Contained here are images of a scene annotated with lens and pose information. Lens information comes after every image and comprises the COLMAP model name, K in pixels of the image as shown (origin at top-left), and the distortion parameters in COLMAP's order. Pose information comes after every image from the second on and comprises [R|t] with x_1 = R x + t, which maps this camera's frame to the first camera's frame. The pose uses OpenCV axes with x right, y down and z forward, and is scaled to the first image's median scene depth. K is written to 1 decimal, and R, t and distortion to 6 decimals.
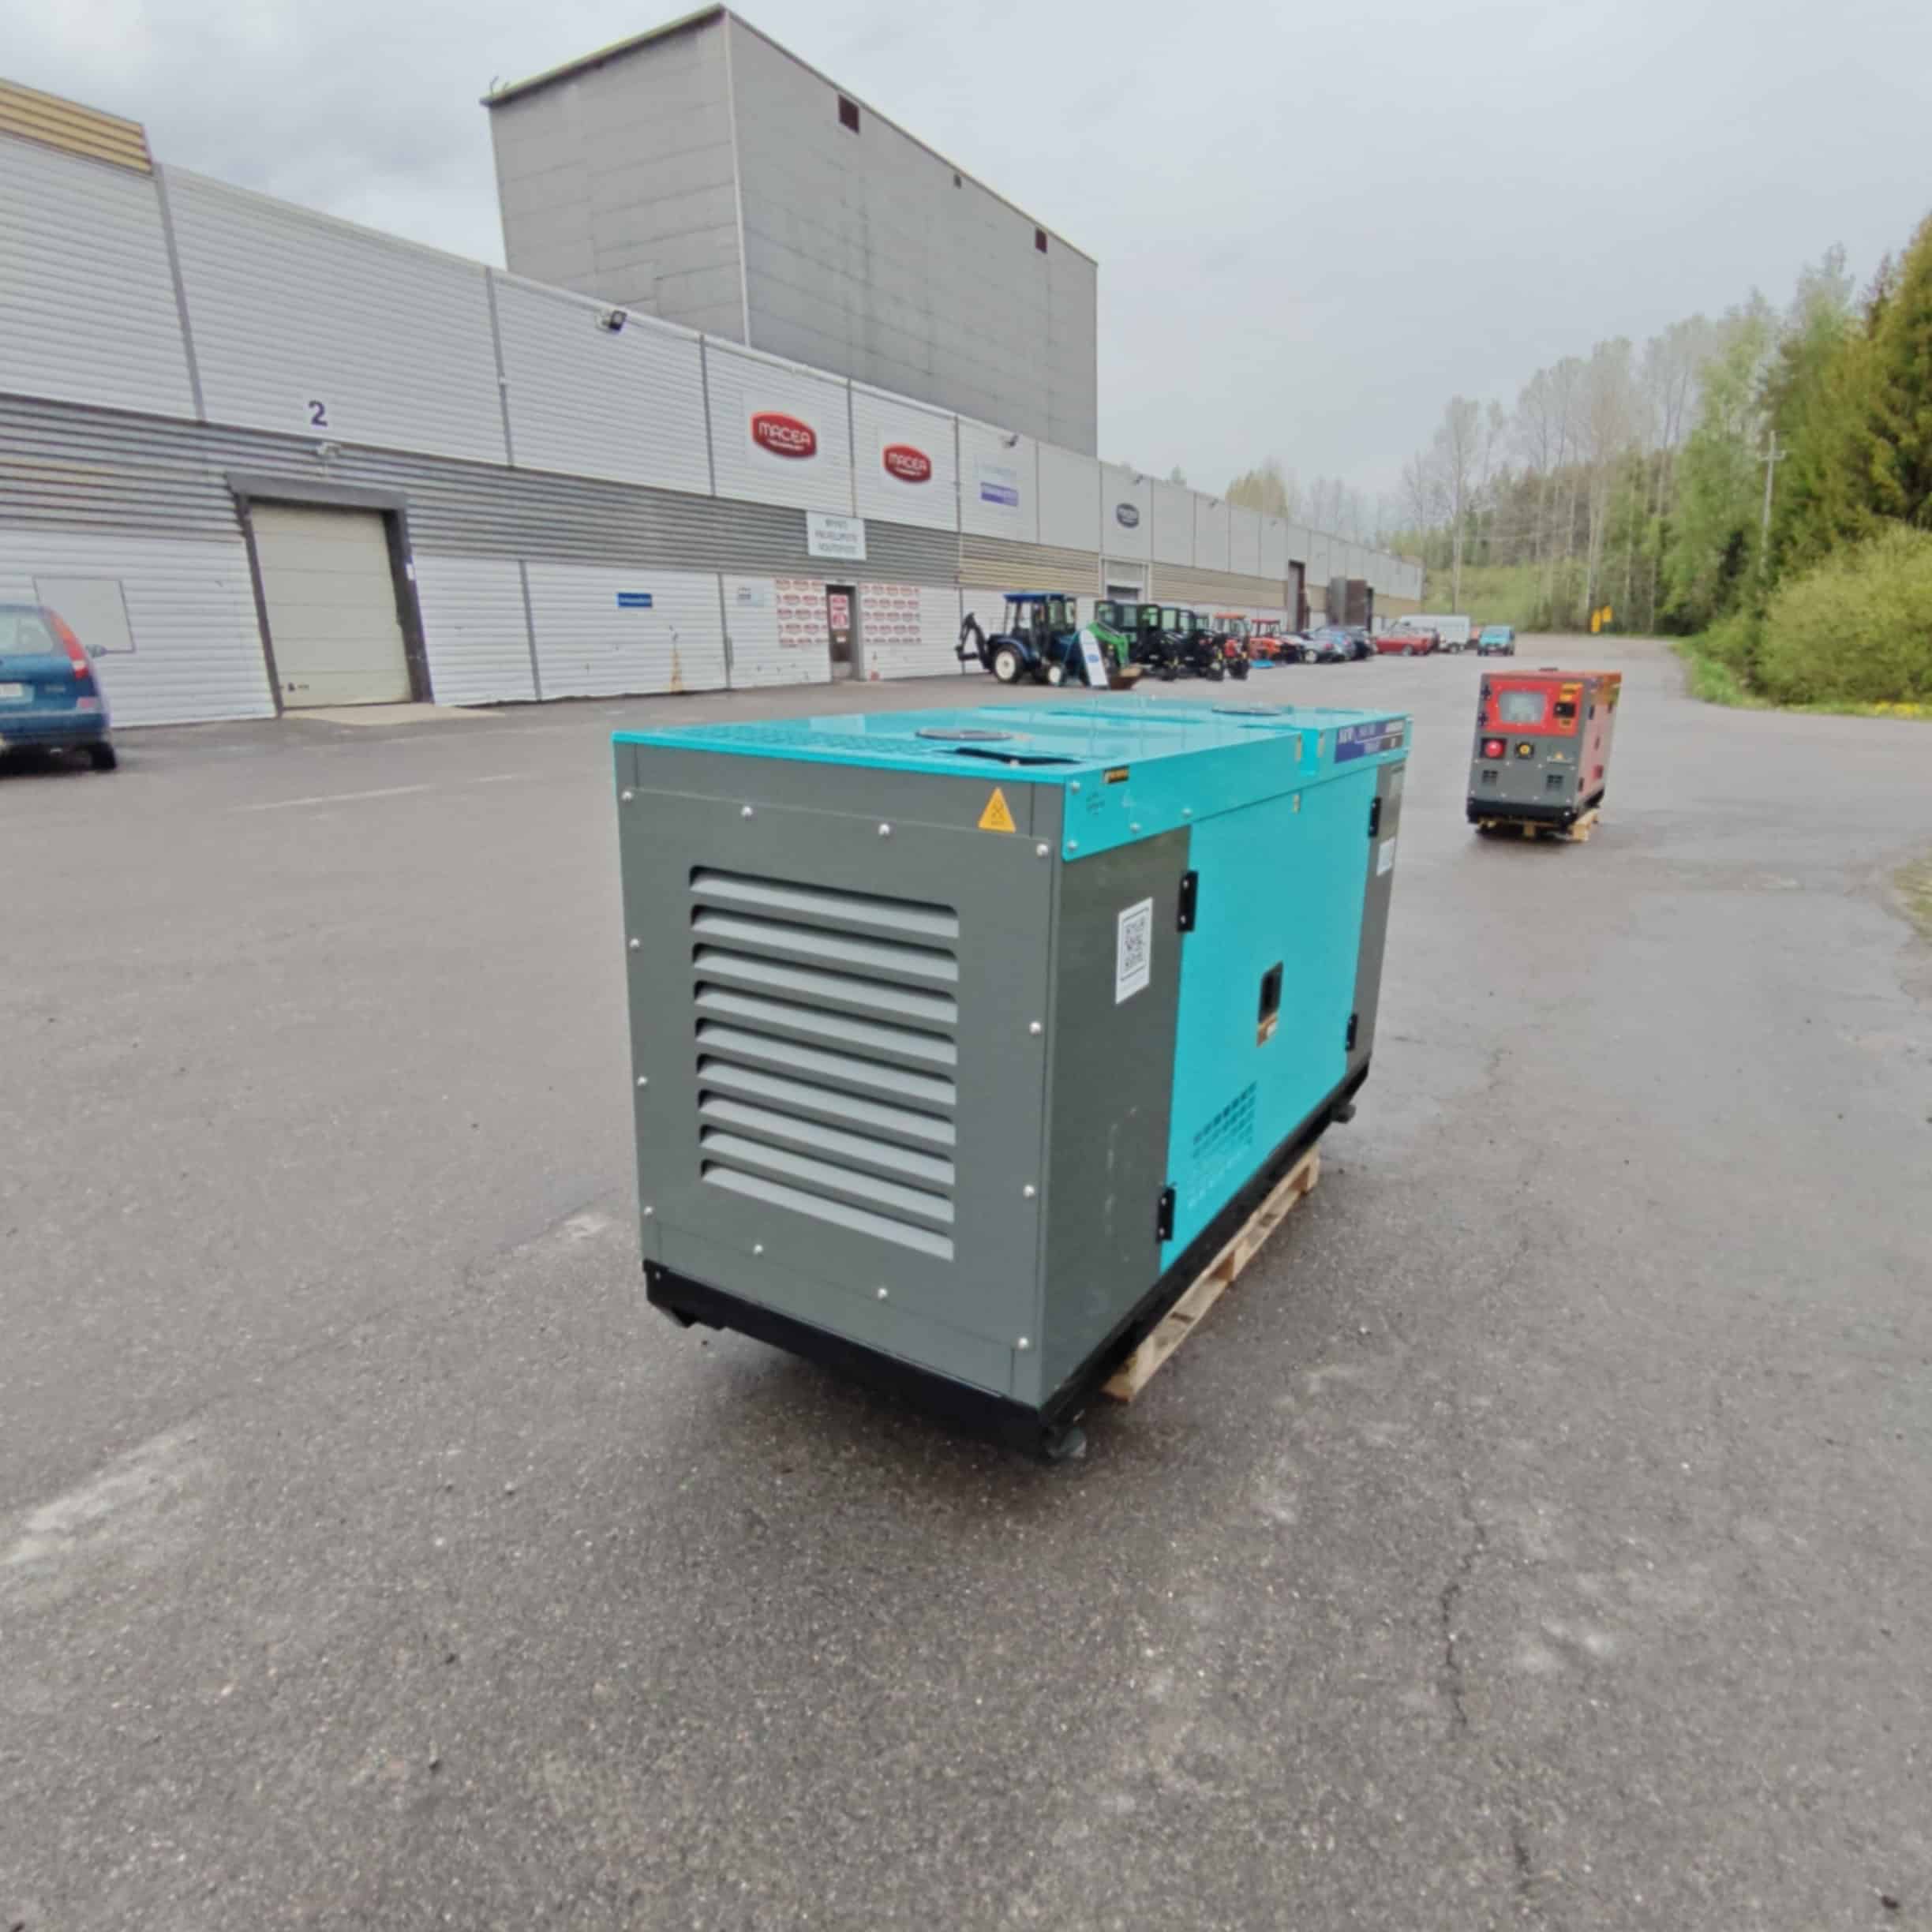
lens RADIAL K [[1234.8, 0, 966.0], [0, 1234.8, 966.0], [0, 0, 1]] dist [0.004893, -0.000894]
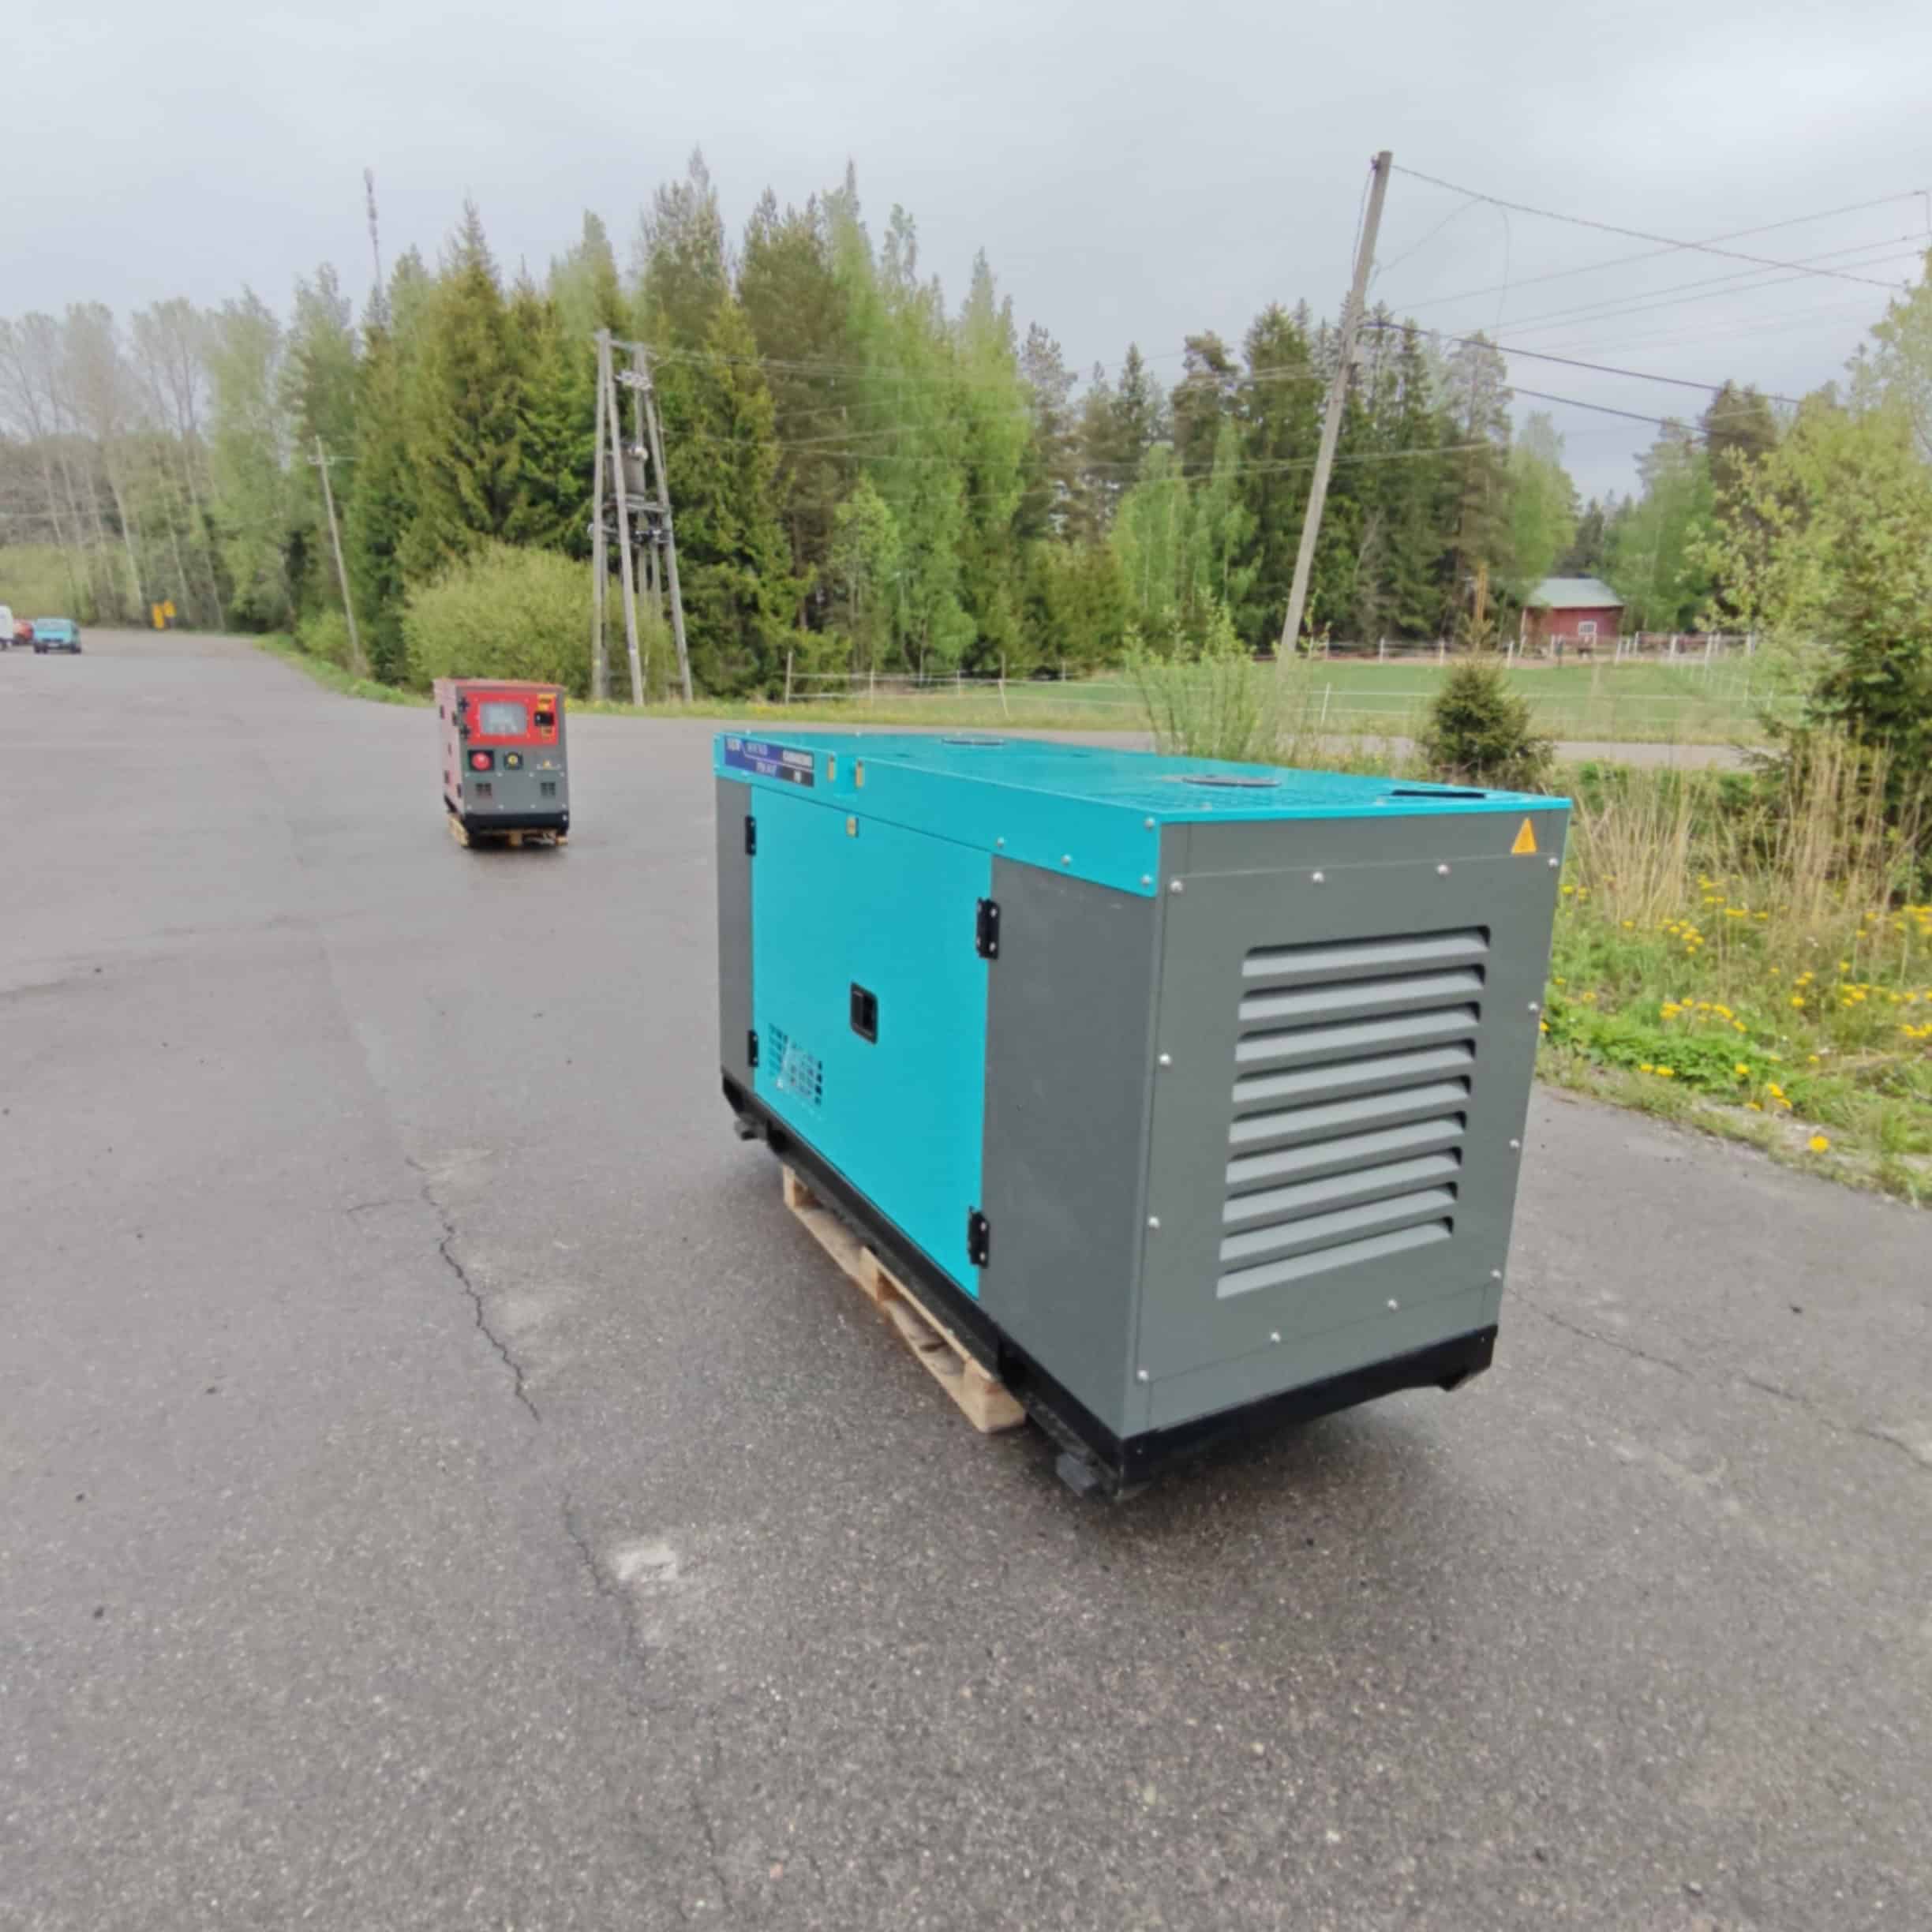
lens RADIAL K [[1269.9, 0, 966.0], [0, 1269.9, 966.0], [0, 0, 1]] dist [0.036751, -0.033465]
pose [[0.505471, -0.206204, 0.837842, -0.089605], [0.210478, 0.971158, 0.112034, -0.017522], [-0.836778, 0.119717, 0.534294, 0.054847]]
